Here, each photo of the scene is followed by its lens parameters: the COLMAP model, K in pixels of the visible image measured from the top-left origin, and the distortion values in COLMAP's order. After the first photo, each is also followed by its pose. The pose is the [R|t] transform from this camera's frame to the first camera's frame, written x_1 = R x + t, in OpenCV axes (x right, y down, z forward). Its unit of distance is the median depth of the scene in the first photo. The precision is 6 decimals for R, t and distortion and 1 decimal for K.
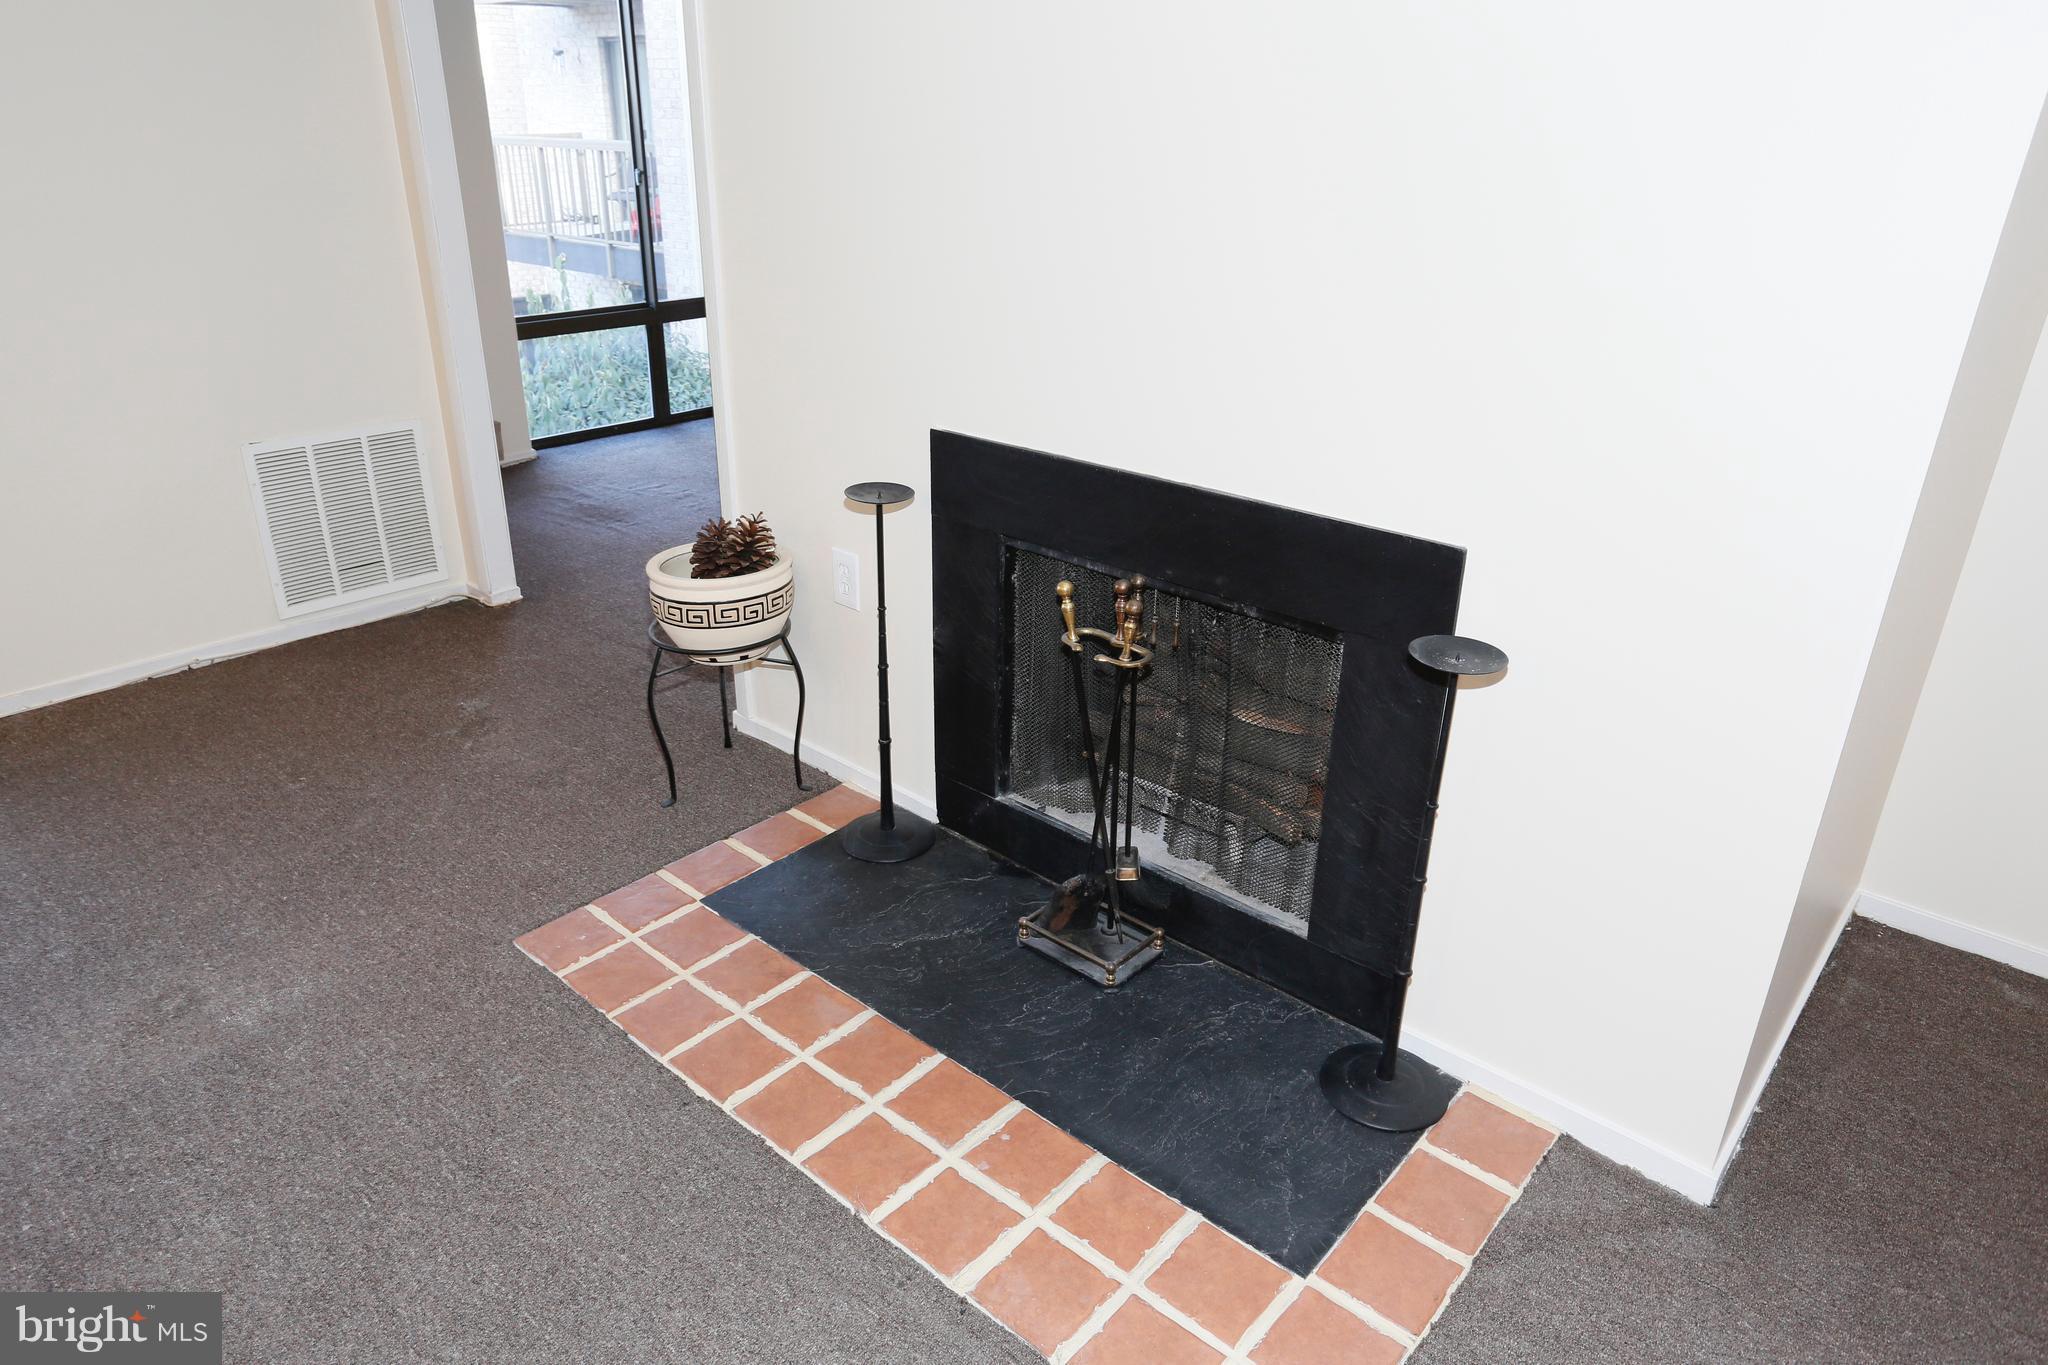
lens RADIAL K [[1288.8, 0, 1019.4], [0, 1288.8, 673.4], [0, 0, 1]] dist [-0.030802, -0.001111]
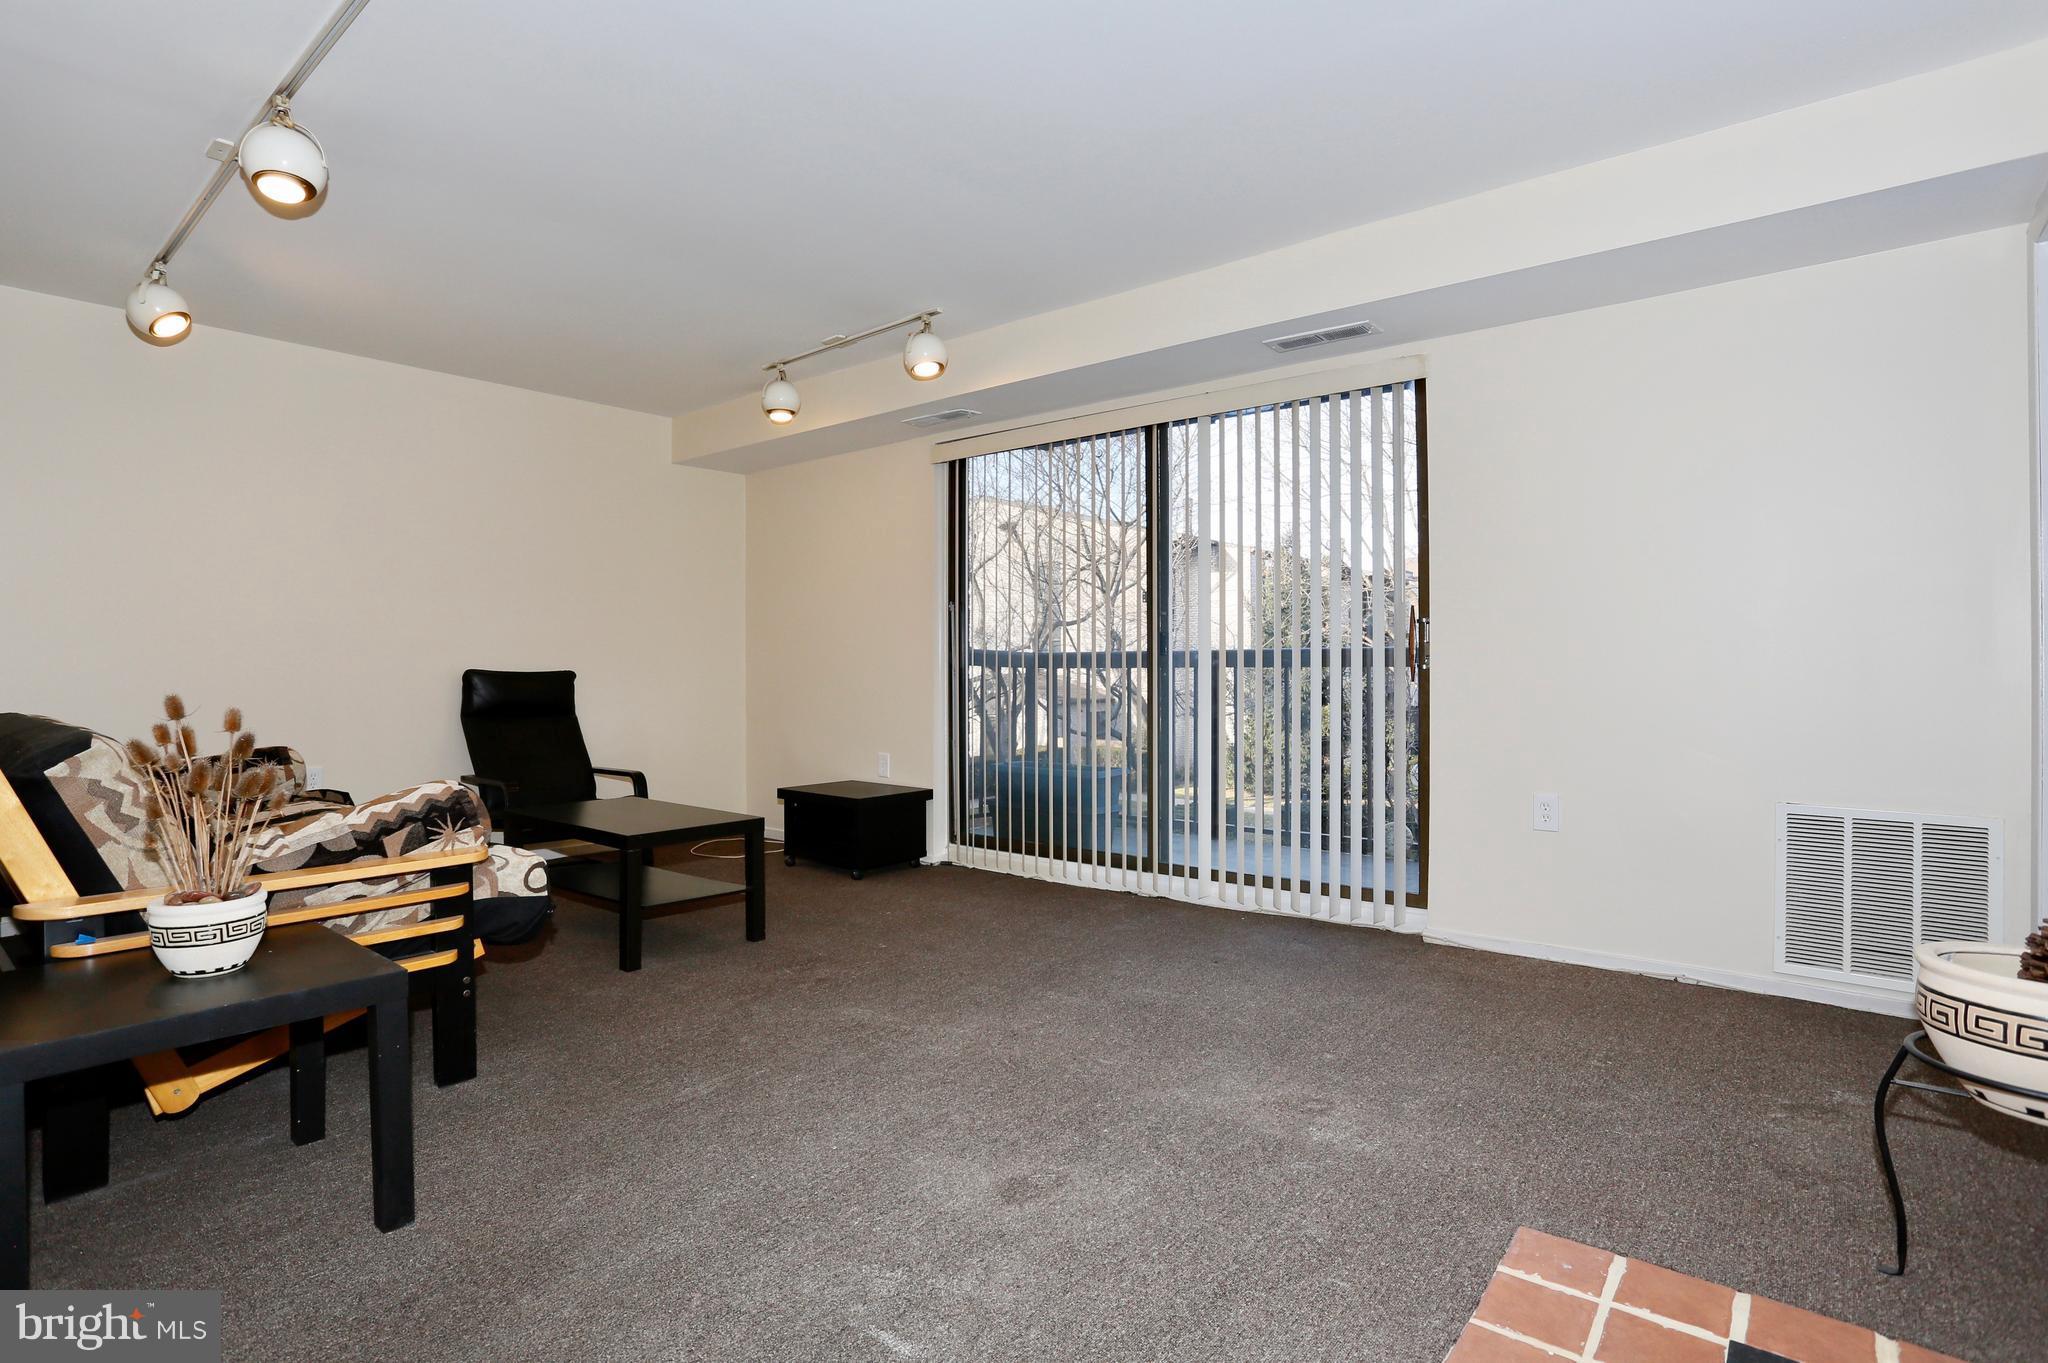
lens RADIAL K [[1006.4, 0, 1019.0], [0, 1006.4, 682.2], [0, 0, 1]] dist [-0.005660, -0.000195]
pose [[0.058386, 0.003069, -0.998289, 0.265803], [-0.396147, 0.917962, -0.020347, 0.002324], [0.916329, 0.396657, 0.054812, 0.388569]]
